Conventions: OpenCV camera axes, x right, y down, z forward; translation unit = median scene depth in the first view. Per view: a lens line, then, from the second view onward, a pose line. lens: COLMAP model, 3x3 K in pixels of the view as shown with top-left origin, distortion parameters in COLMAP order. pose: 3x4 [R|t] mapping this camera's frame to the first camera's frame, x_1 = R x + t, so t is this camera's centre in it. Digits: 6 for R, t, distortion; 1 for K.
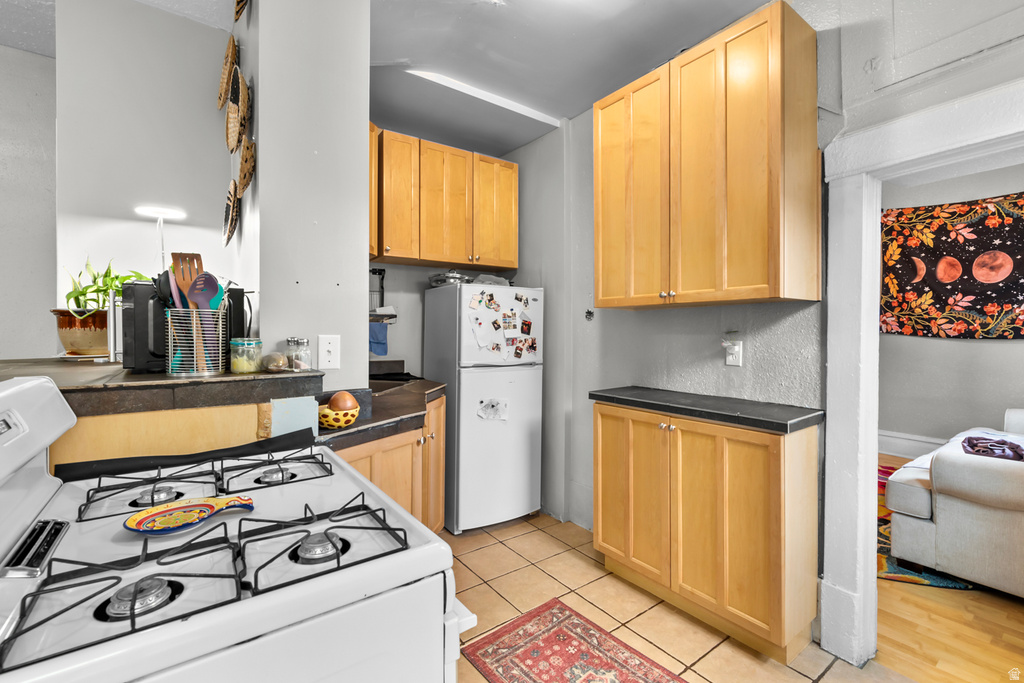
lens RADIAL K [[442.8, 0, 510.2], [0, 442.8, 334.6], [0, 0, 1]] dist [0.000803, -0.000025]
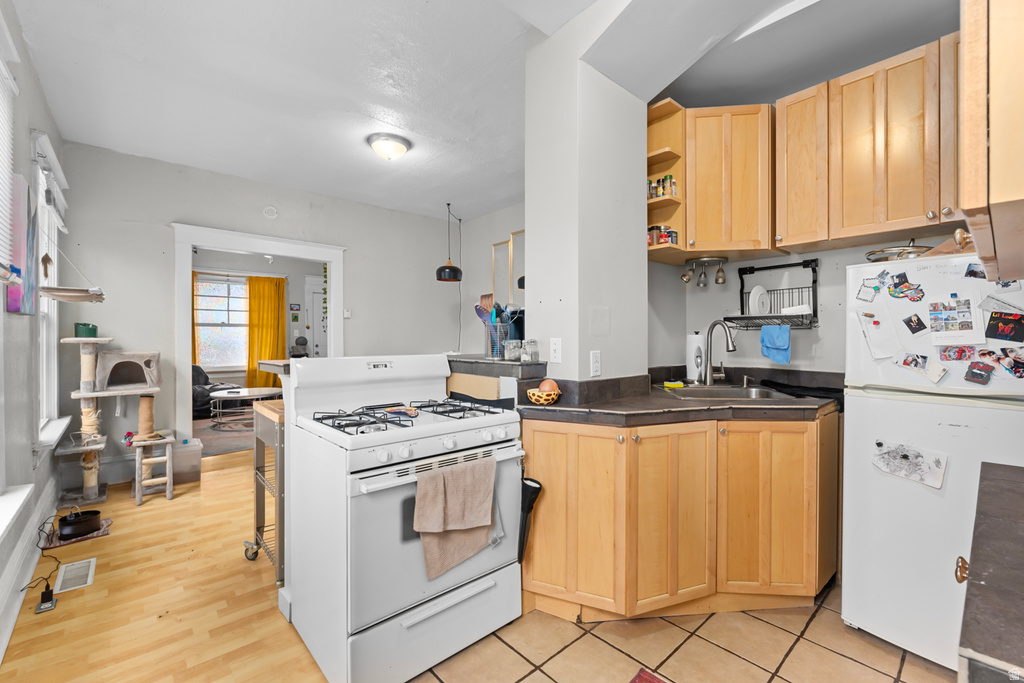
lens RADIAL K [[442.8, 0, 511.8], [0, 442.8, 340.1], [0, 0, 1]] dist [0.000803, -0.000025]
pose [[0.103146, 0.004964, -0.994654, 0.508525], [-0.006241, 0.999971, 0.004343, 0.001052], [0.994647, 0.005760, 0.103174, 0.393893]]
